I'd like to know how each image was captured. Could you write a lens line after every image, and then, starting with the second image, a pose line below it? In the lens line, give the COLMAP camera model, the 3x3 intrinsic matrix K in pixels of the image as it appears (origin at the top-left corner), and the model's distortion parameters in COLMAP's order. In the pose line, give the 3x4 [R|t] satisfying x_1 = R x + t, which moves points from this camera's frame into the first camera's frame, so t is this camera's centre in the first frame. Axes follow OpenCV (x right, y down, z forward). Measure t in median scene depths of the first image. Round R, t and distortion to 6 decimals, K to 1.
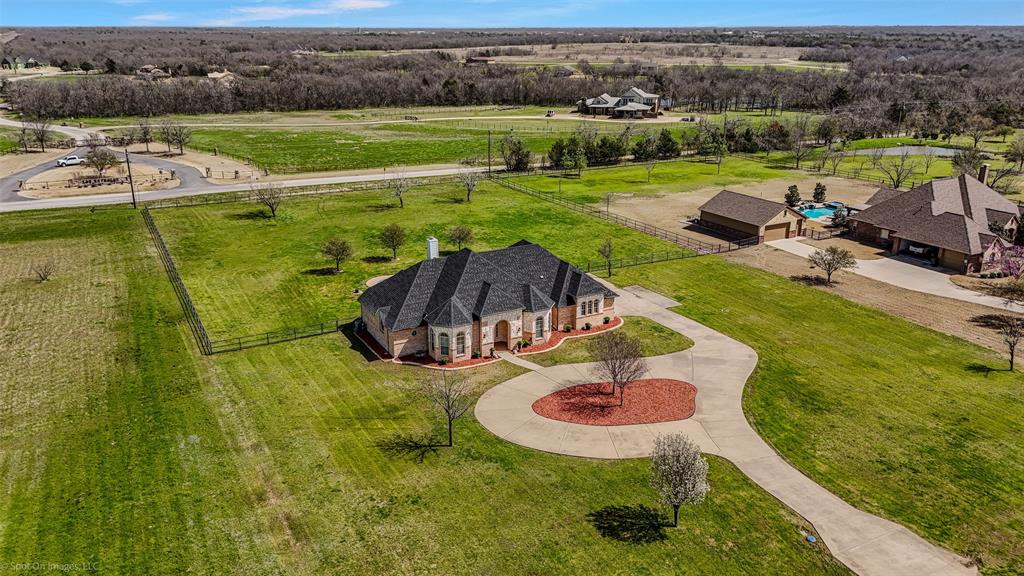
lens RADIAL K [[764.2, 0, 512.0], [0, 764.2, 288.0], [0, 0, 1]] dist [0.079431, -0.089468]
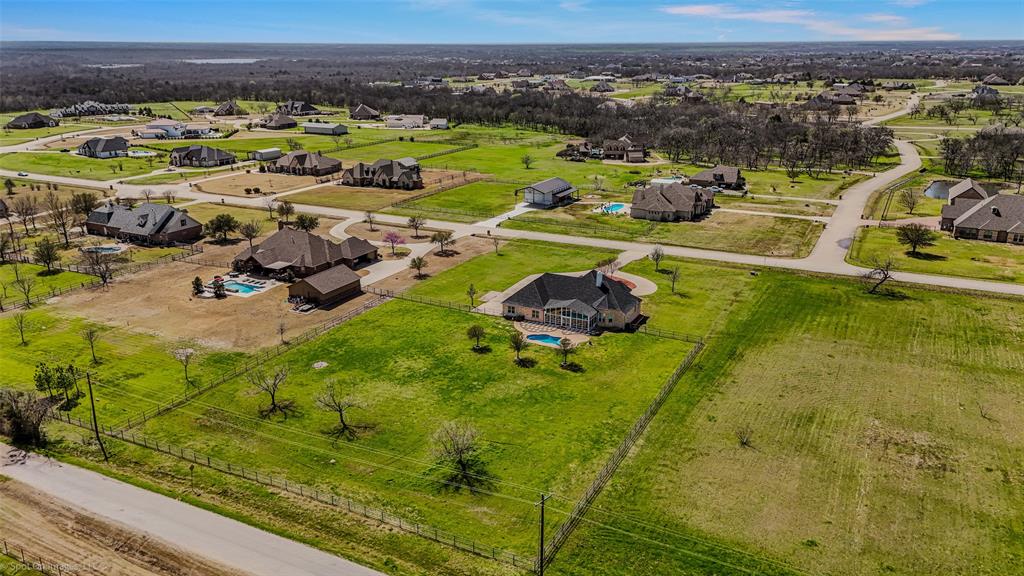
lens RADIAL K [[759.2, 0, 512.0], [0, 759.2, 288.0], [0, 0, 1]] dist [0.080555, -0.085136]
pose [[-0.560116, -0.254968, 0.788201, -1.455728], [0.265081, 0.846269, 0.462126, -0.946025], [-0.784858, 0.467781, -0.406422, 1.905167]]
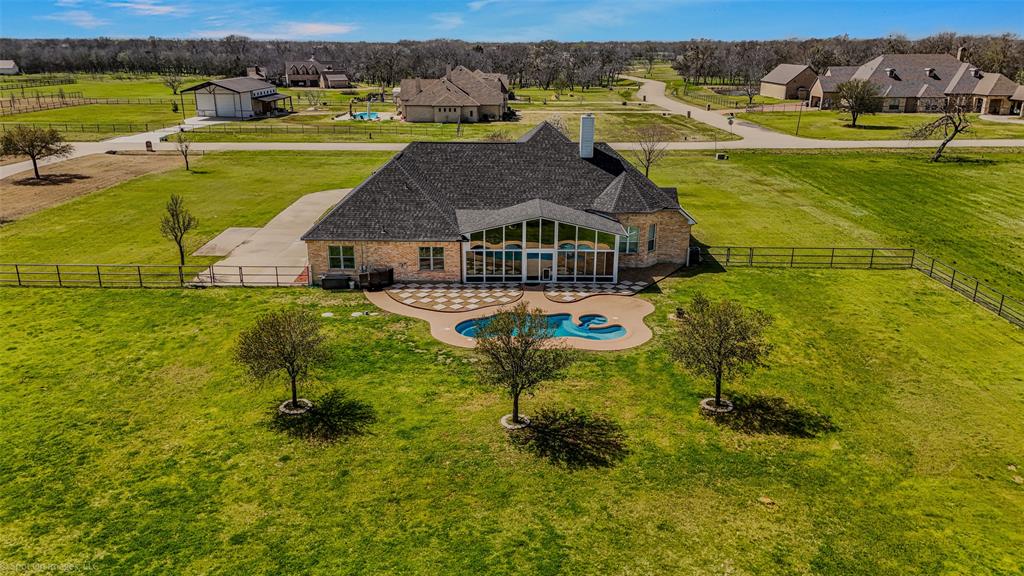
lens RADIAL K [[749.7, 0, 512.0], [0, 749.7, 288.0], [0, 0, 1]] dist [0.080620, -0.083725]
pose [[-0.880183, -0.152067, 0.449615, -0.351620], [0.145950, 0.814673, 0.561254, -0.308370], [-0.451637, 0.559627, -0.694868, 1.513061]]
